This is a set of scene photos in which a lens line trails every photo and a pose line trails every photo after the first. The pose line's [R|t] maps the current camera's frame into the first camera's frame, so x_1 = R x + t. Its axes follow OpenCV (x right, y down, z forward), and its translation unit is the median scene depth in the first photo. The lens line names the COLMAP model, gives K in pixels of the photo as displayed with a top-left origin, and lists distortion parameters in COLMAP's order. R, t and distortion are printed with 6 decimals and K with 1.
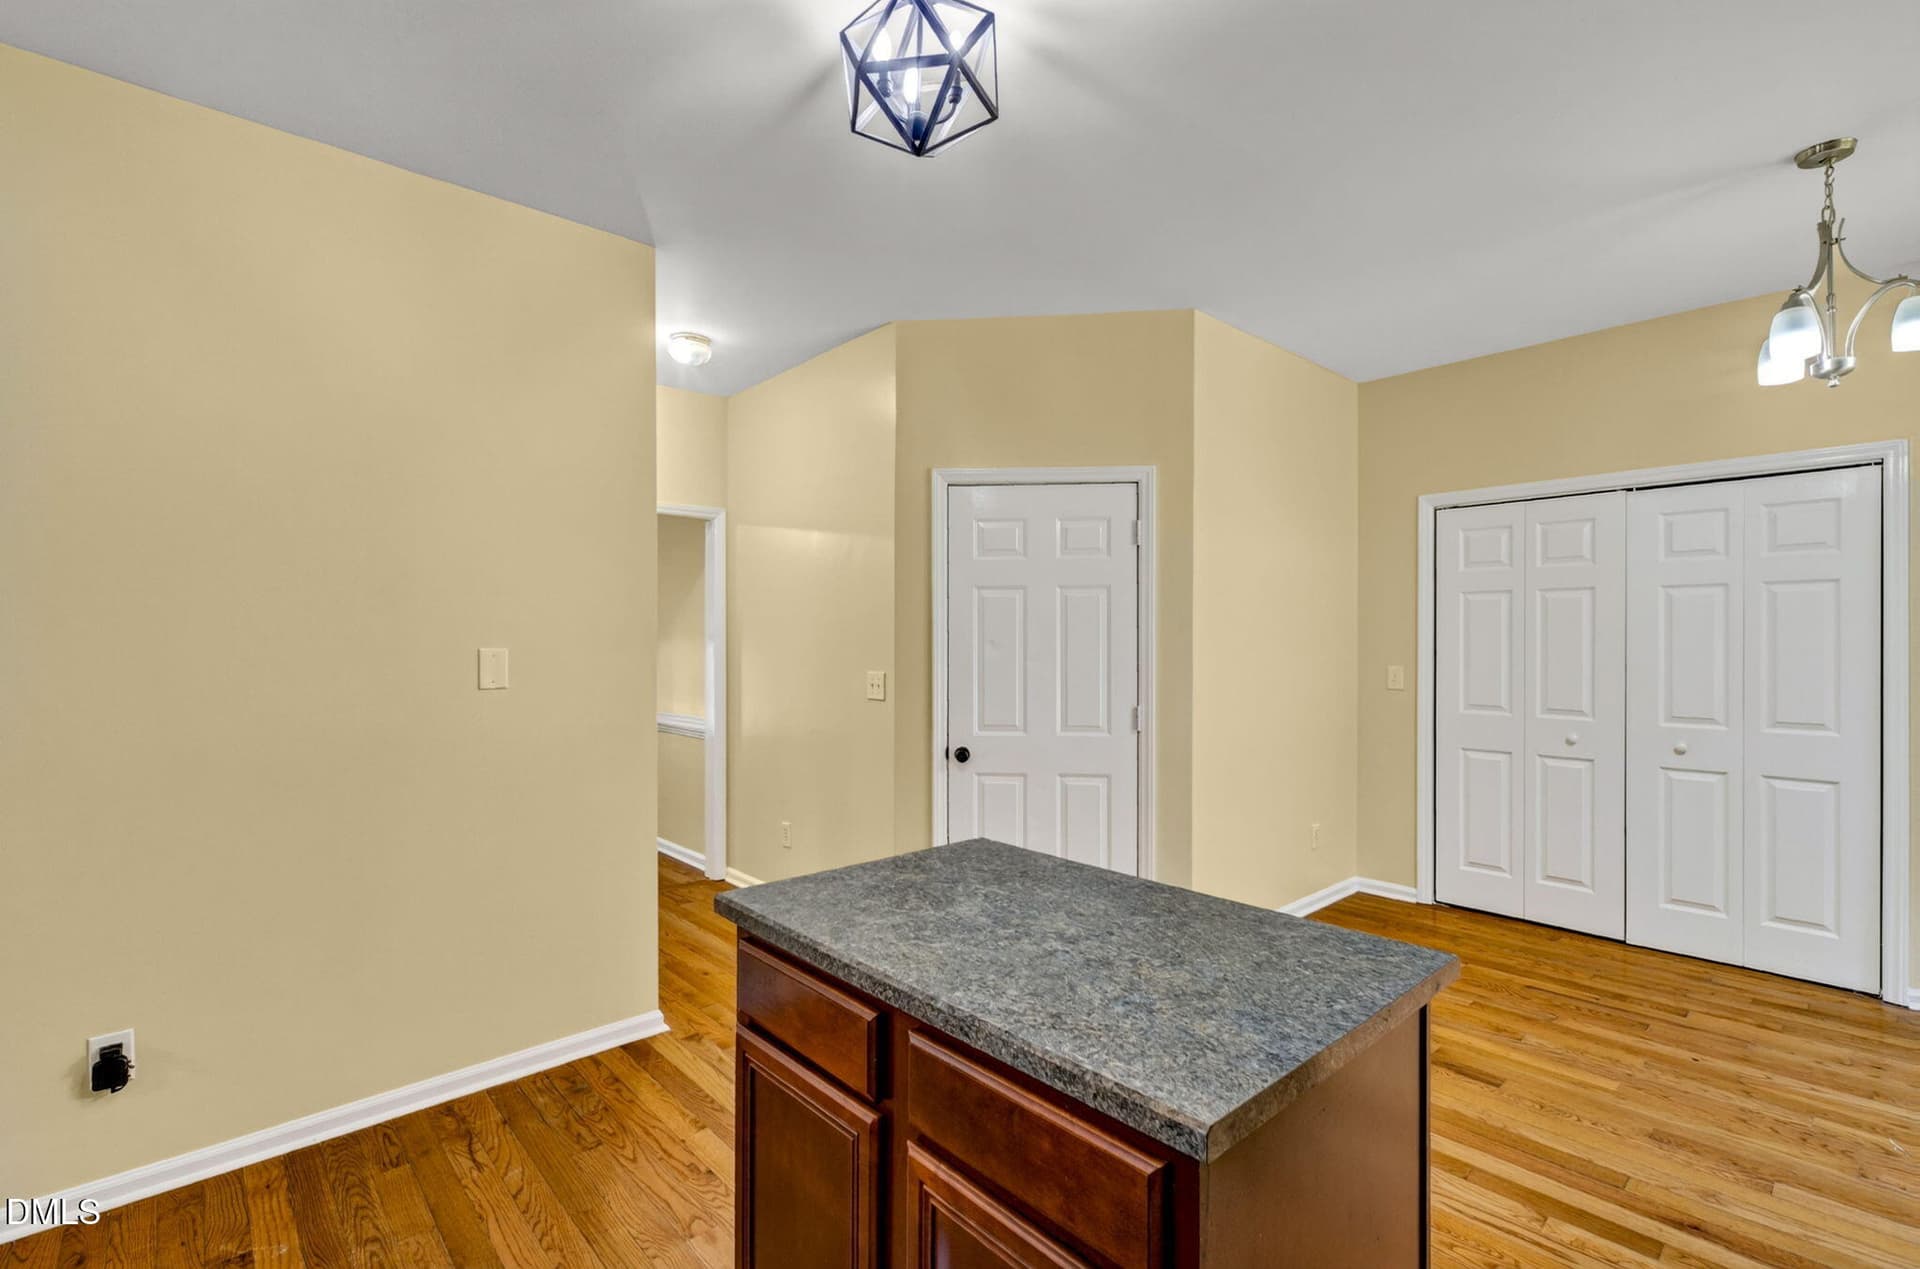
lens RADIAL K [[838.5, 0, 911.1], [0, 838.5, 648.6], [0, 0, 1]] dist [0.010378, -0.006202]
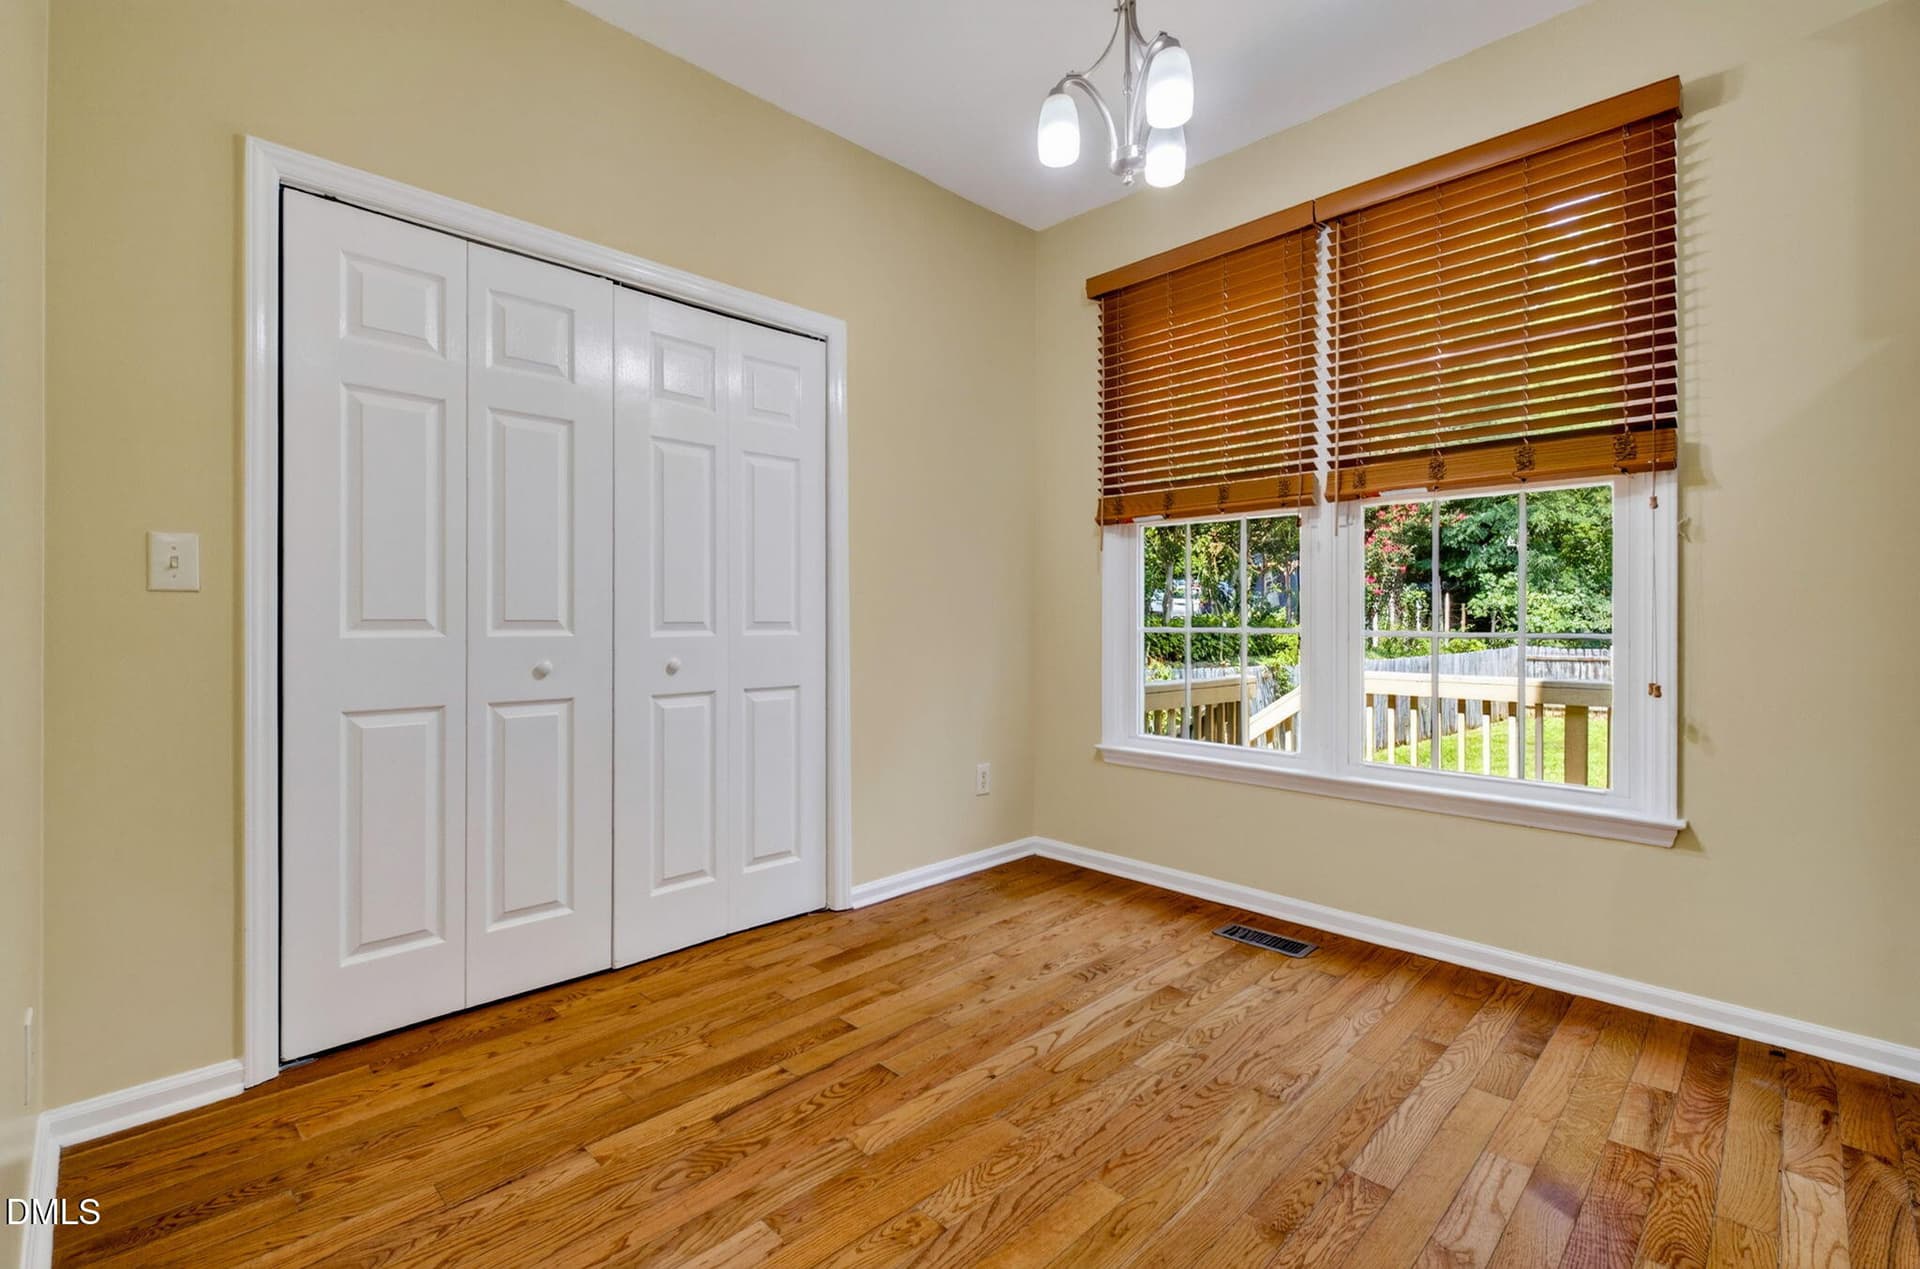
lens RADIAL K [[838.5, 0, 950.8], [0, 838.5, 618.6], [0, 0, 1]] dist [0.010378, -0.006202]
pose [[-0.080516, 0.004707, 0.996742, 0.231093], [0.008441, 0.999956, -0.004040, 0.107455], [-0.996718, 0.008088, -0.080552, 1.058241]]
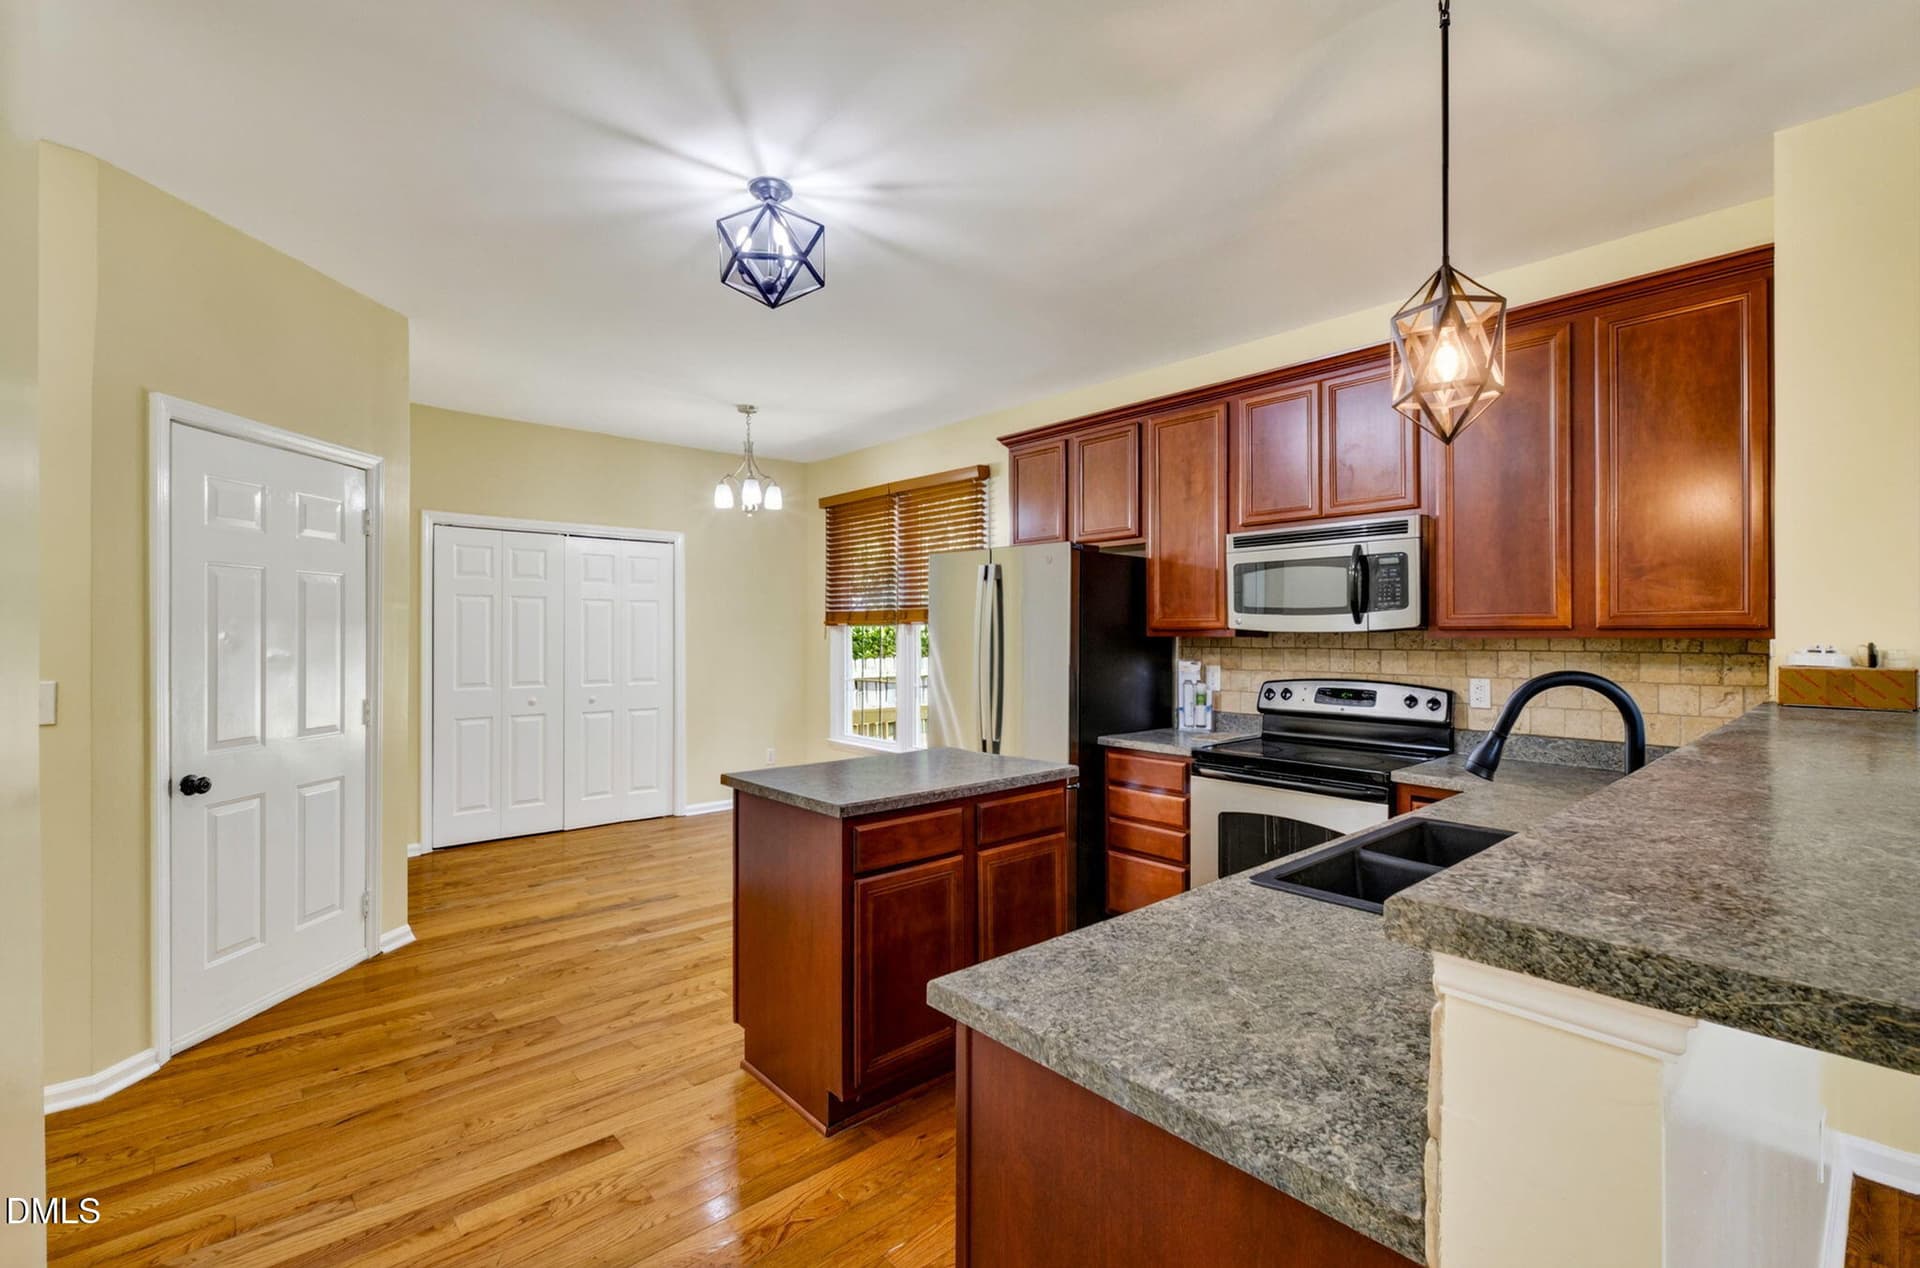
lens RADIAL K [[838.5, 0, 948.3], [0, 838.5, 629.9], [0, 0, 1]] dist [0.010378, -0.006202]
pose [[-0.019928, 0.007042, 0.999777, -0.913971], [0.005251, 0.999962, -0.006939, -0.000914], [-0.999788, 0.005111, -0.019965, 0.450910]]
